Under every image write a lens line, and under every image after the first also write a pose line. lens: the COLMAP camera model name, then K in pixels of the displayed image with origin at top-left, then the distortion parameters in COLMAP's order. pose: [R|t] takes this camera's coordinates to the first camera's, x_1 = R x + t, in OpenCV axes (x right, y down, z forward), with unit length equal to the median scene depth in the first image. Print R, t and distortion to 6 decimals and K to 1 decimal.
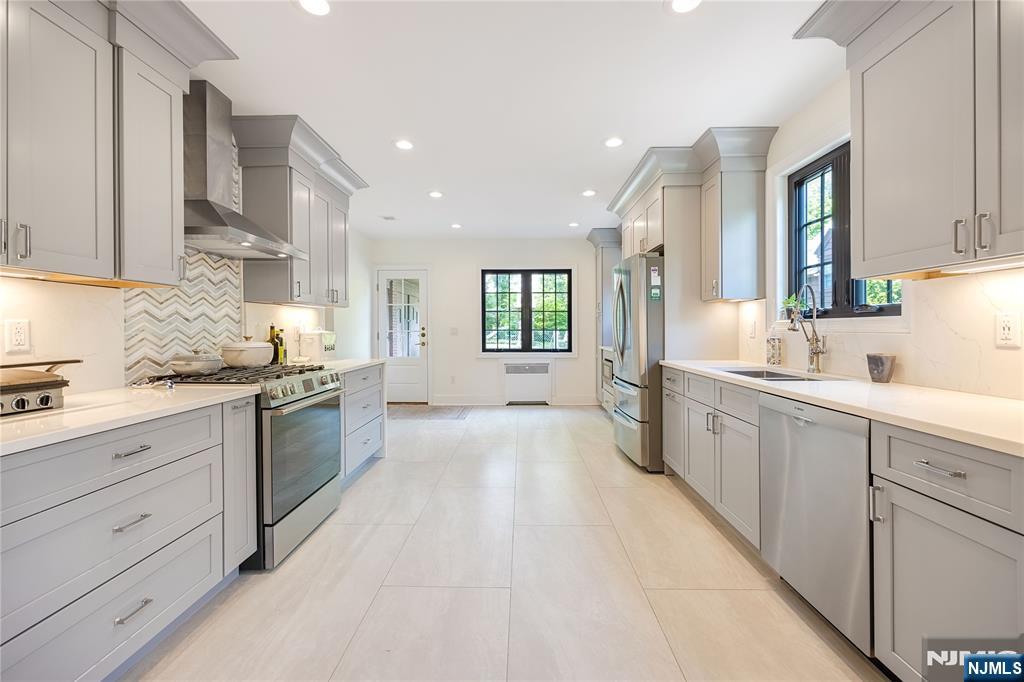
lens RADIAL K [[415.2, 0, 512.0], [0, 415.2, 337.2], [0, 0, 1]] dist [-0.001641, -0.000008]
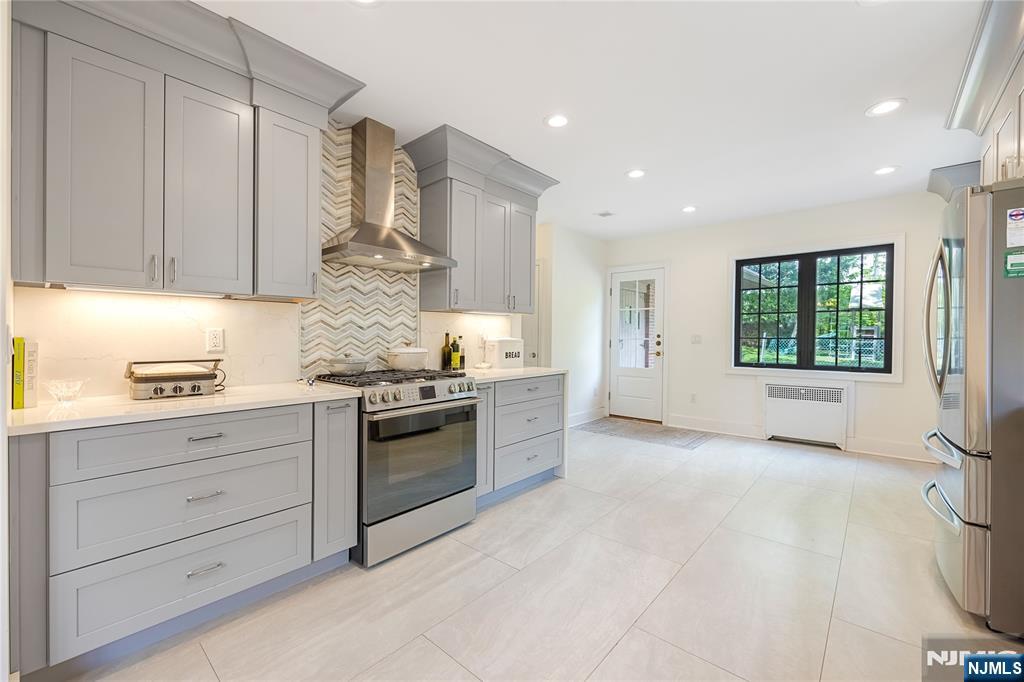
lens RADIAL K [[415.2, 0, 511.3], [0, 415.2, 346.5], [0, 0, 1]] dist [-0.001641, -0.000008]
pose [[0.762389, 0.019230, -0.646834, 0.255360], [-0.016107, 0.999813, 0.010738, -0.006954], [0.646919, 0.002232, 0.762556, 0.317629]]
